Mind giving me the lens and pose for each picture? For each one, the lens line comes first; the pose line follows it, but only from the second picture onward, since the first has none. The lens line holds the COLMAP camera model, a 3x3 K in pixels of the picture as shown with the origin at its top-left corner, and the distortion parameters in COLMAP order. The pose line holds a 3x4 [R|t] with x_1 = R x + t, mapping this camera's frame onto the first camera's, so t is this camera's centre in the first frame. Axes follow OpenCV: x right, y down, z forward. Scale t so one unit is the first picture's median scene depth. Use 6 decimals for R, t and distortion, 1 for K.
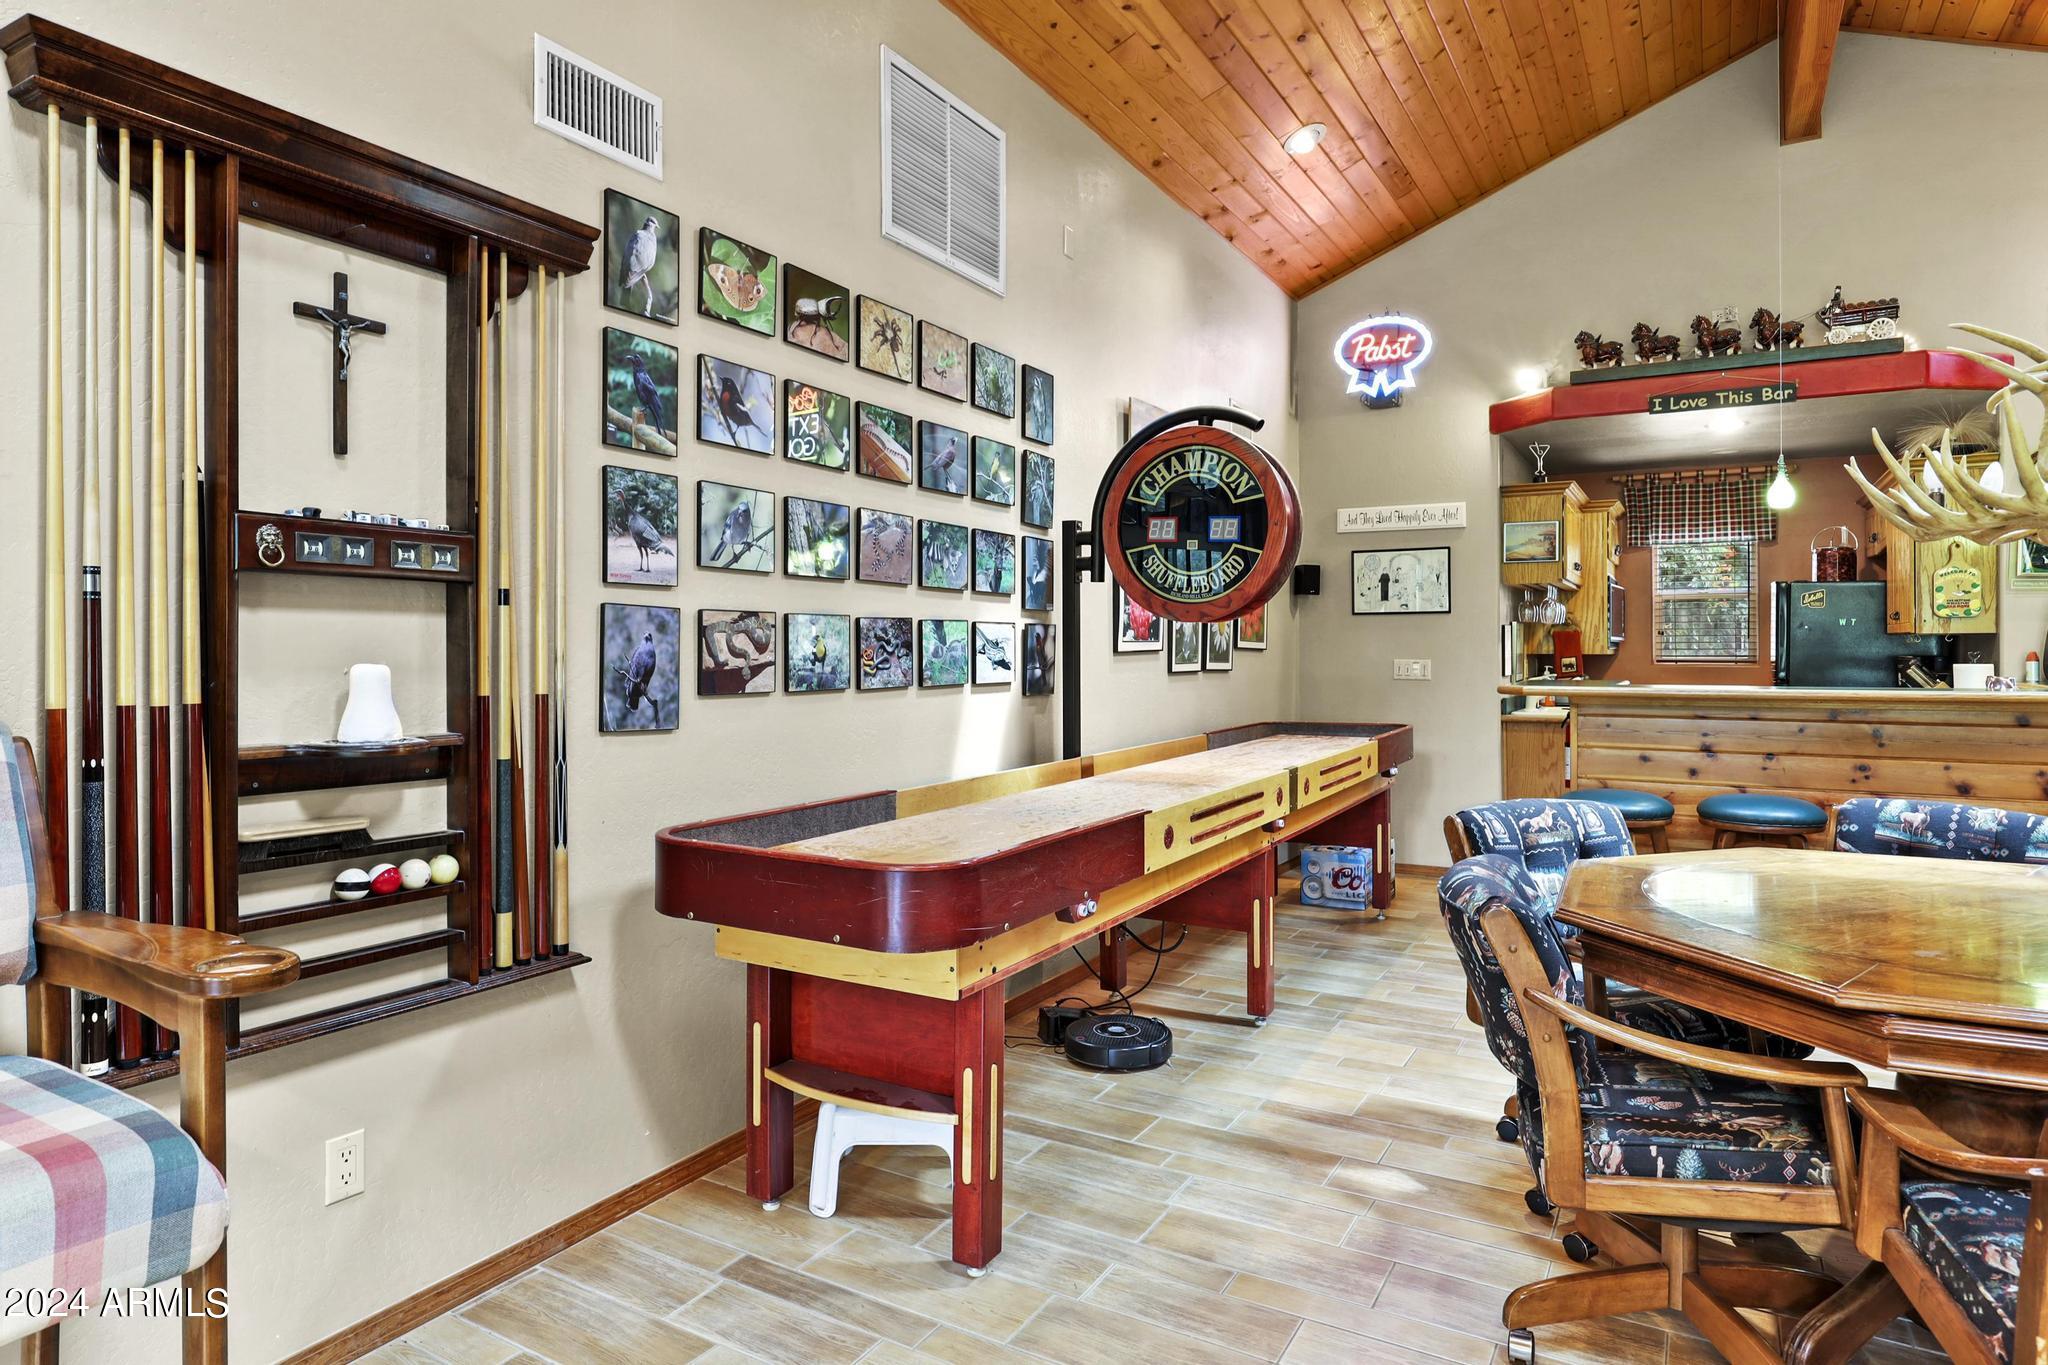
lens RADIAL K [[1172.3, 0, 1016.4], [0, 1172.3, 660.1], [0, 0, 1]] dist [-0.016377, -0.000542]
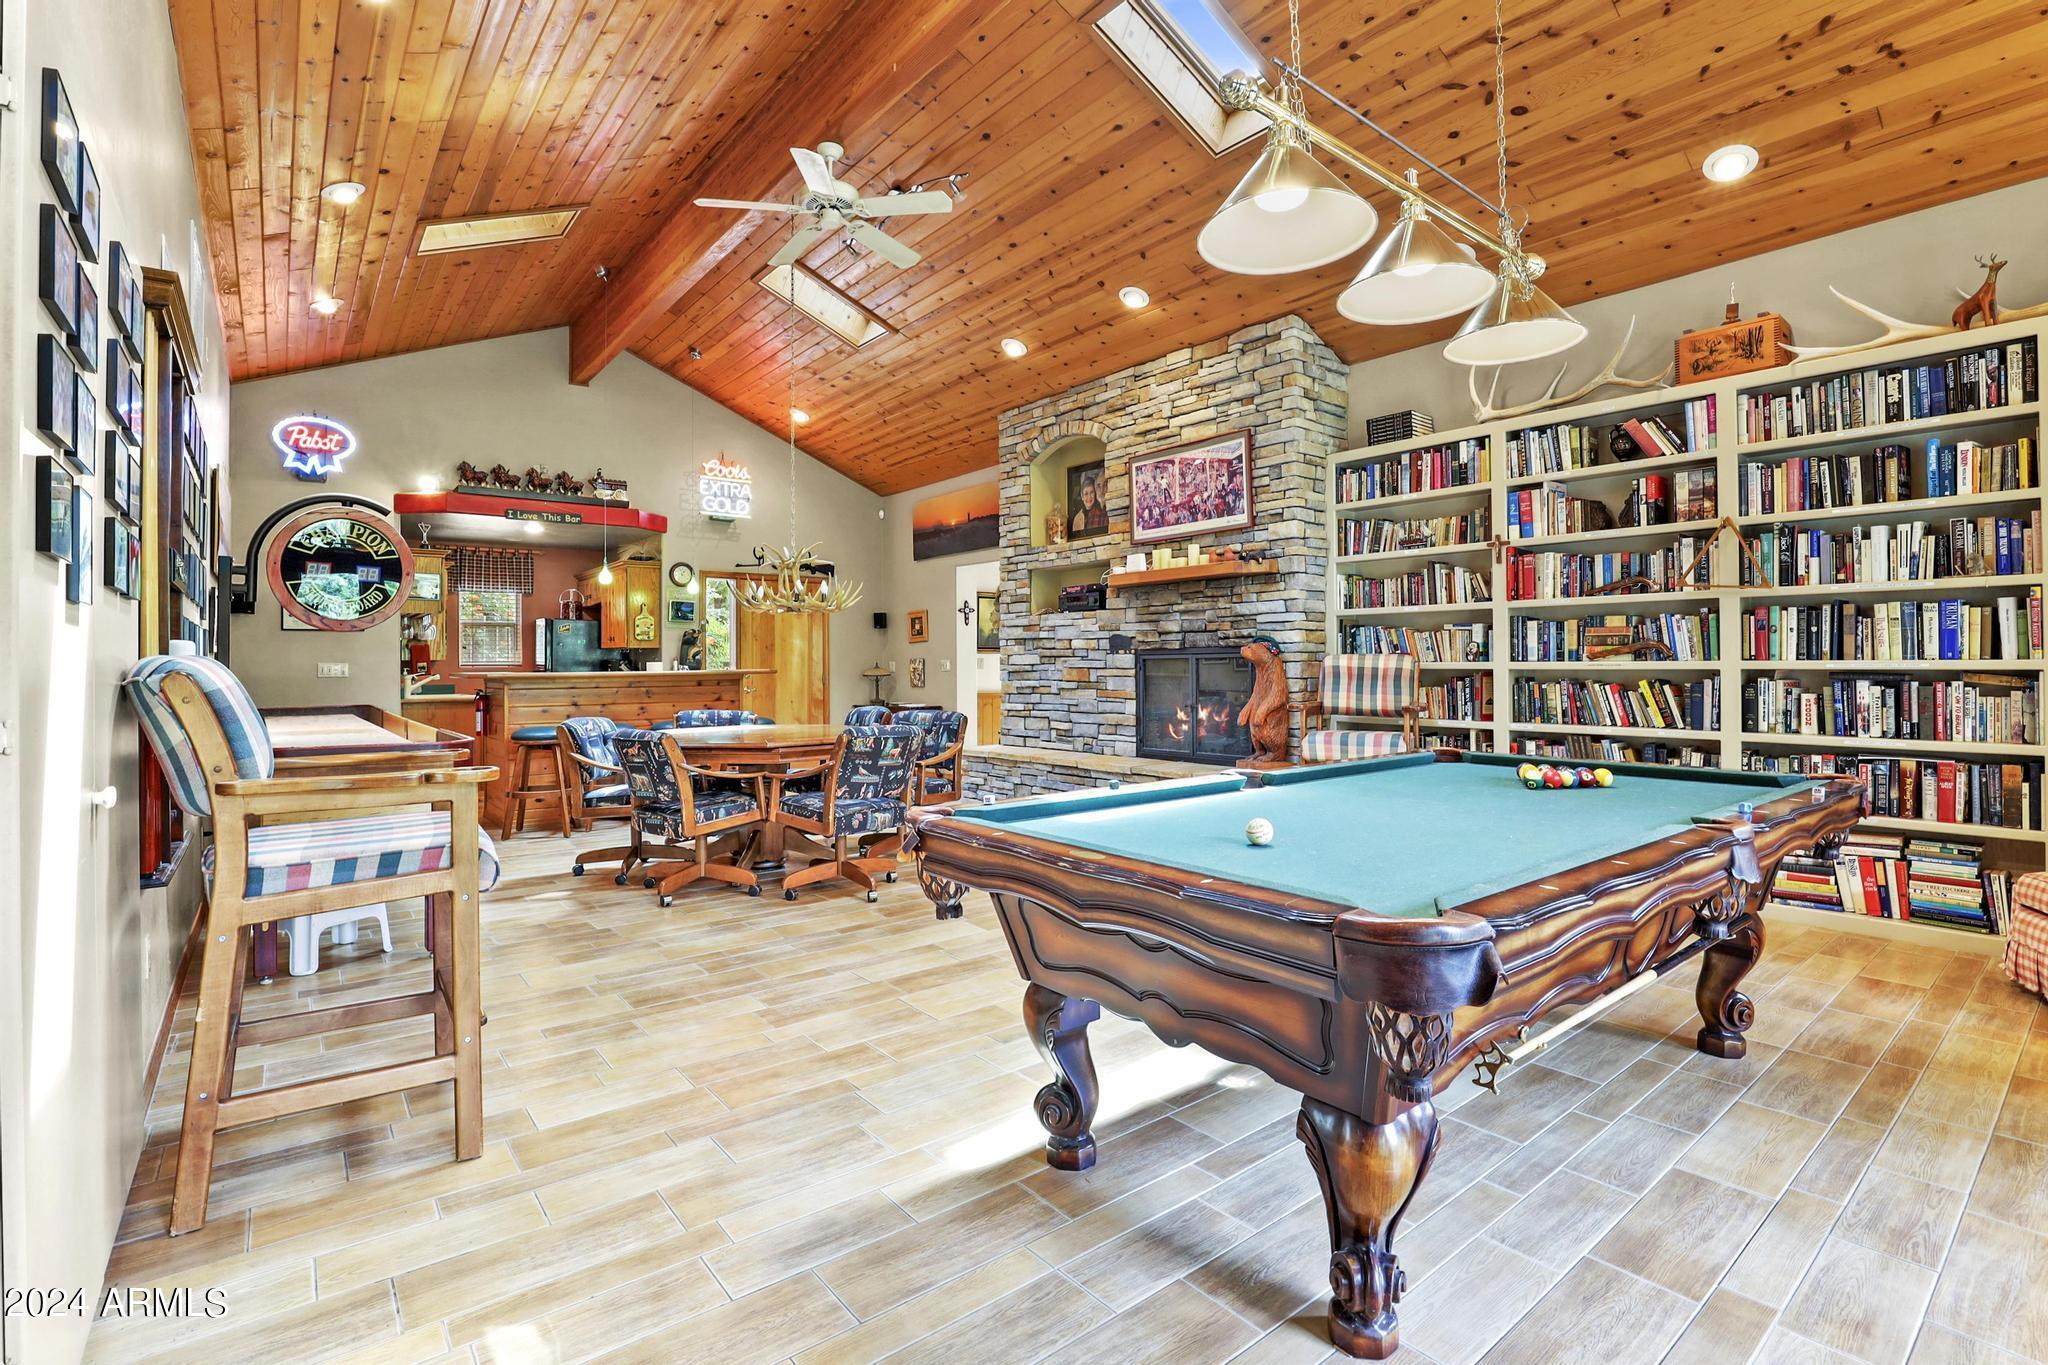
lens RADIAL K [[946.2, 0, 1024.6], [0, 946.2, 665.7], [0, 0, 1]] dist [-0.035658, 0.003648]
pose [[0.354956, -0.004003, 0.934875, -0.746401], [0.015569, 0.999877, -0.001630, 0.032641], [-0.934754, 0.015134, 0.354974, -0.322714]]
